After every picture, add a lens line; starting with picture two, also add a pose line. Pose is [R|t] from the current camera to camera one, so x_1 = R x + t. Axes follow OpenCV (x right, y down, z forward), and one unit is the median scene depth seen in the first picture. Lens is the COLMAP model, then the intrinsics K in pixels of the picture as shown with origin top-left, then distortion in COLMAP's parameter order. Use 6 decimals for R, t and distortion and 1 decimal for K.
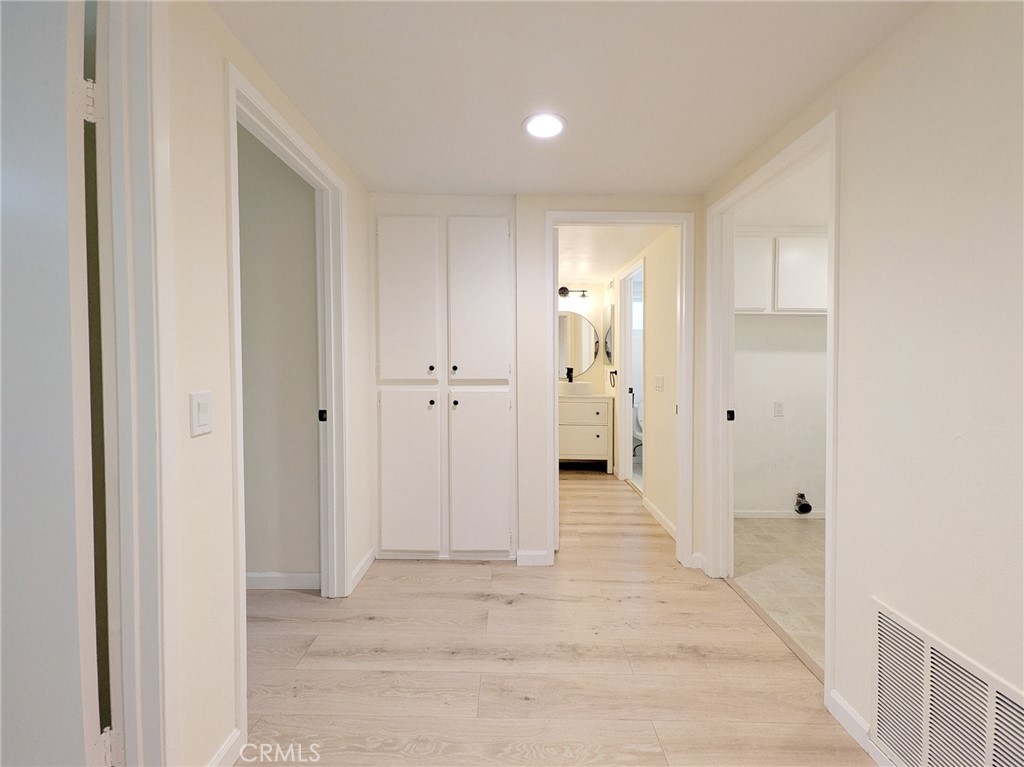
lens RADIAL K [[403.0, 0, 512.0], [0, 403.0, 383.5], [0, 0, 1]] dist [0.014861, 0.000001]
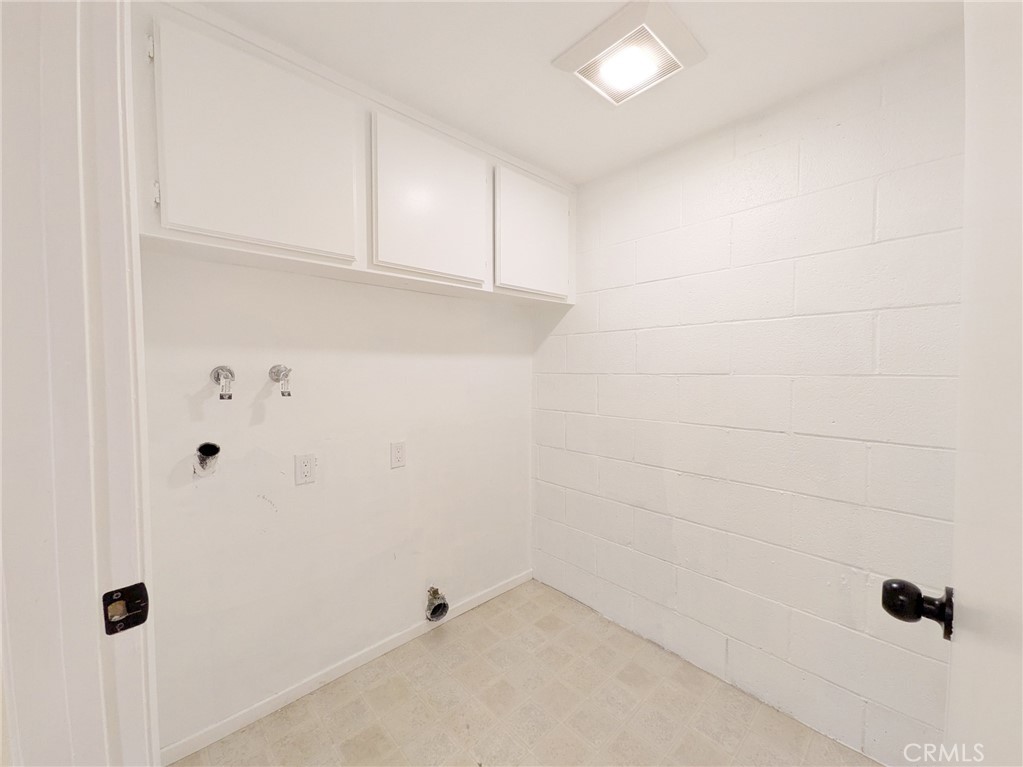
lens RADIAL K [[407.6, 0, 511.5], [0, 407.6, 383.5], [0, 0, 1]] dist [-0.001257, -0.000092]
pose [[0.729746, -0.013528, 0.683584, 0.388878], [0.016226, 0.999865, 0.002466, -0.034837], [-0.683525, 0.009292, 0.729868, 0.480112]]
